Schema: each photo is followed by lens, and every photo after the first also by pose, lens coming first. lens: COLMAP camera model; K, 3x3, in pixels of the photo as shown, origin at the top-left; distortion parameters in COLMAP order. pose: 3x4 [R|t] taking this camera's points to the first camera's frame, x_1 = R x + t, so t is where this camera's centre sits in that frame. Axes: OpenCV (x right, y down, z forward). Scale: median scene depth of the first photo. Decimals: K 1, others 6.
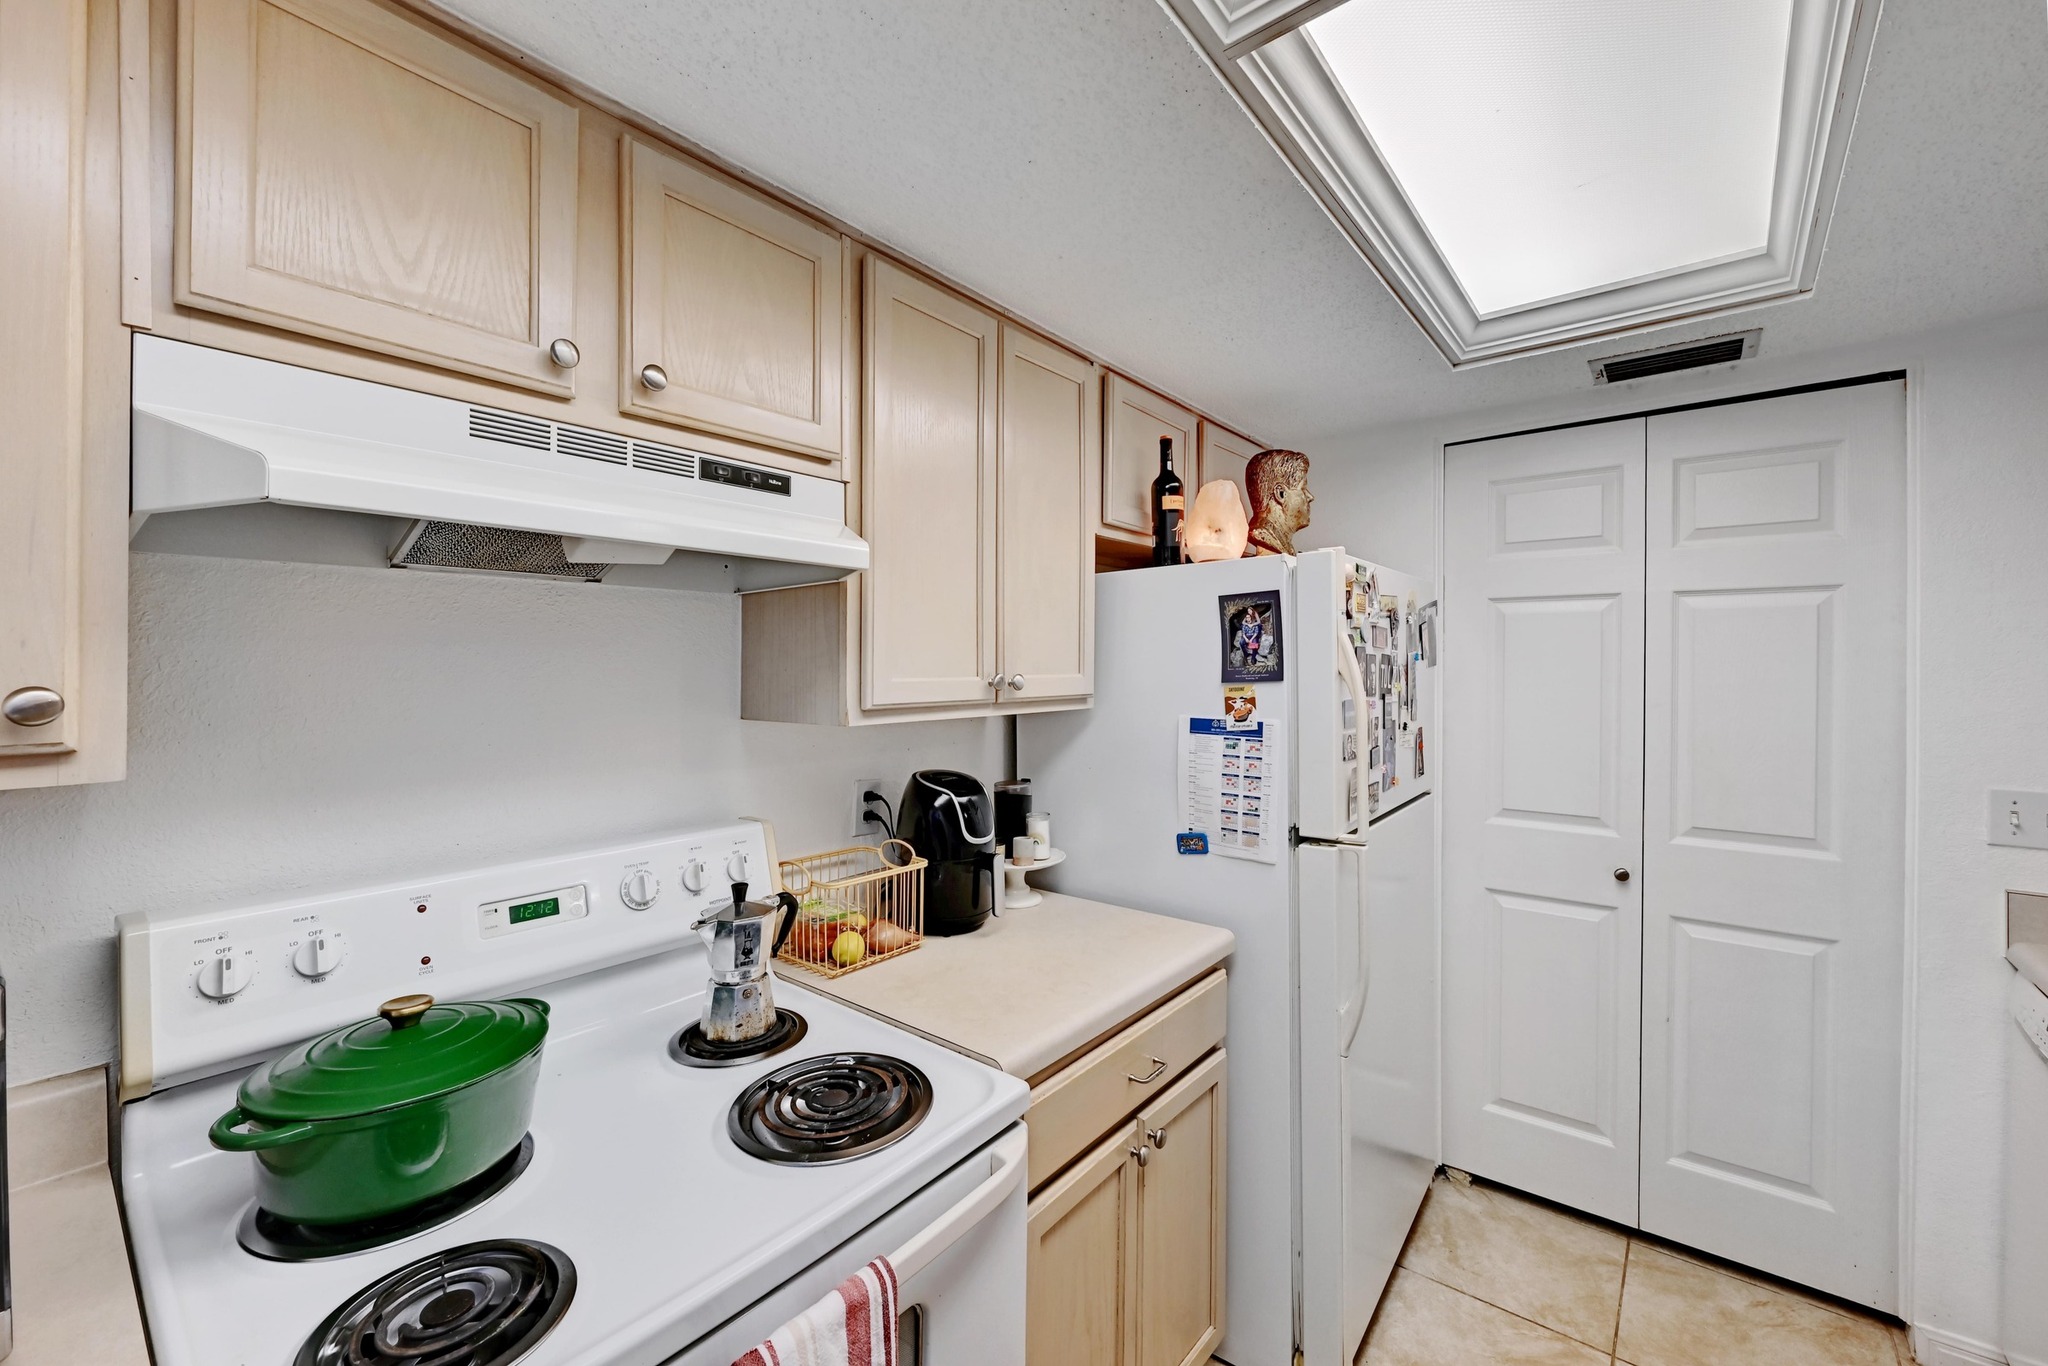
lens RADIAL K [[824.5, 0, 1031.1], [0, 824.5, 672.8], [0, 0, 1]] dist [0.006700, 0.000026]
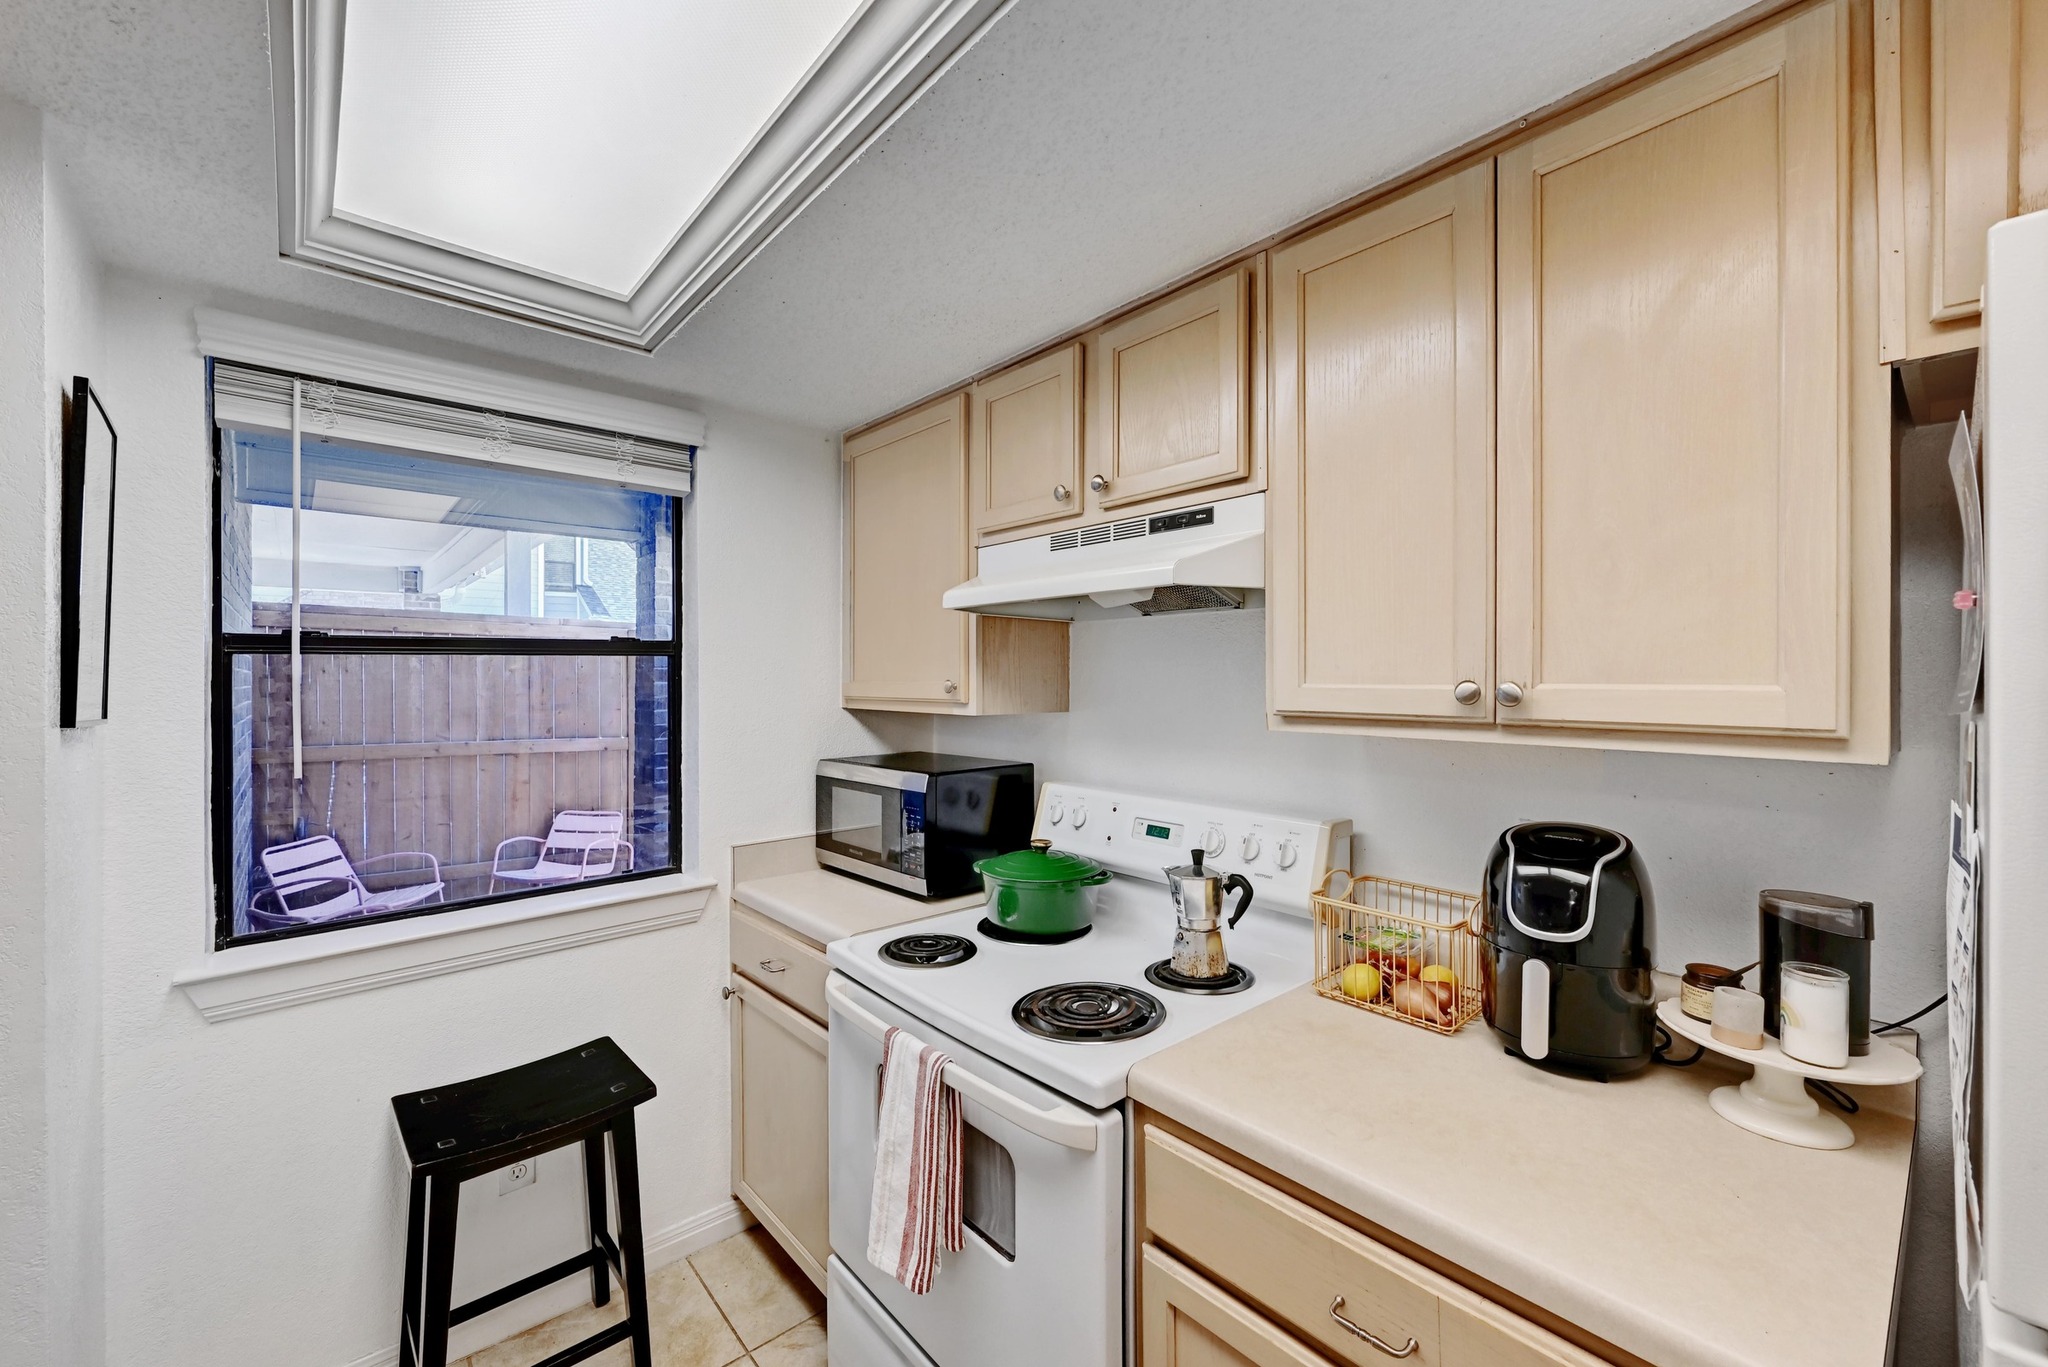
lens RADIAL K [[831.8, 0, 1069.9], [0, 831.8, 682.5], [0, 0, 1]] dist [-0.000011, -0.000018]
pose [[-0.148433, -0.000275, -0.988922, 0.955686], [-0.012919, 0.999915, 0.001661, 0.008570], [0.988838, 0.013022, -0.148424, 1.058921]]
